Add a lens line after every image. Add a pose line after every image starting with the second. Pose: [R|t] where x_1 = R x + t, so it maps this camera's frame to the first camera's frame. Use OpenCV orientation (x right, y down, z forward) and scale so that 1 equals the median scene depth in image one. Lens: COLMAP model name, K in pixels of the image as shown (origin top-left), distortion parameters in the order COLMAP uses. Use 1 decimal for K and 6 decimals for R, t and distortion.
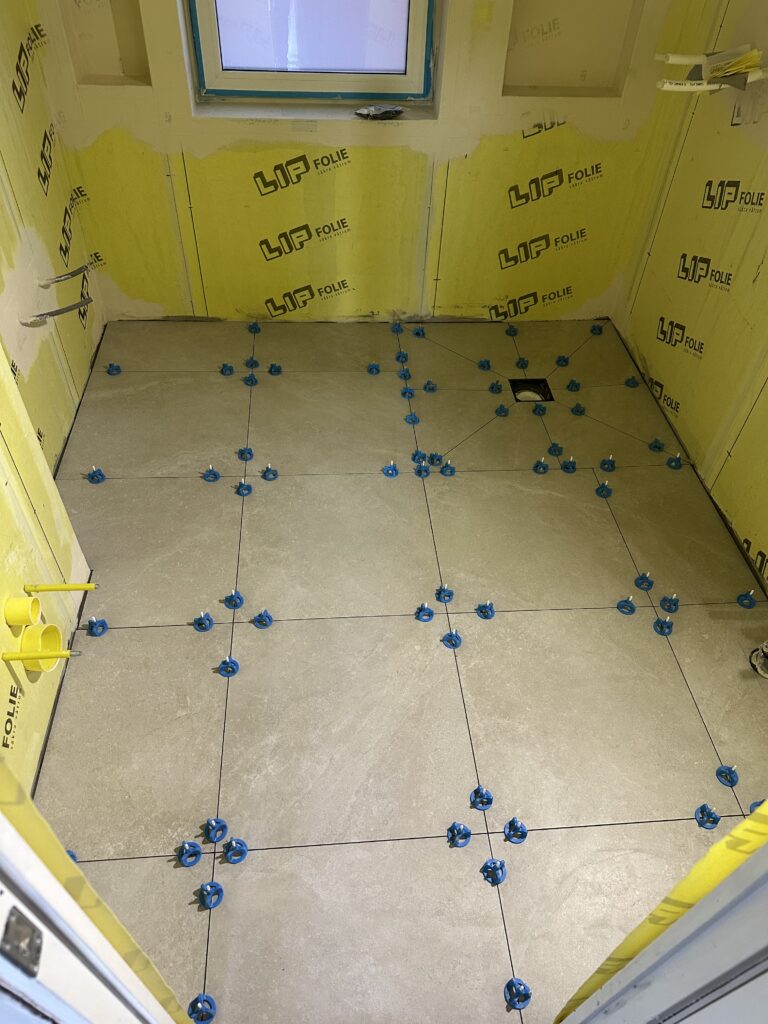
lens RADIAL K [[720.5, 0, 383.8], [0, 720.5, 515.6], [0, 0, 1]] dist [0.043633, -0.049672]
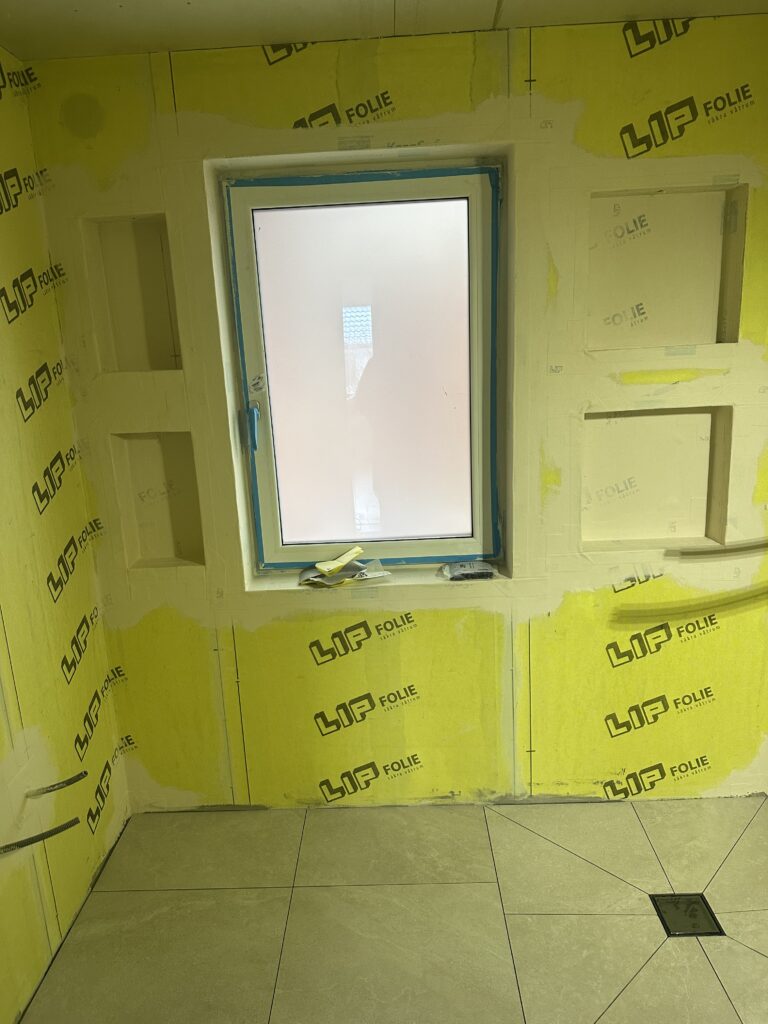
lens RADIAL K [[720.5, 0, 389.0], [0, 720.5, 514.0], [0, 0, 1]] dist [0.043633, -0.049672]
pose [[0.992401, -0.065738, -0.104018, 0.019440], [0.000417, 0.847124, -0.531395, -0.126273], [0.123049, 0.527313, 0.840714, 0.173501]]
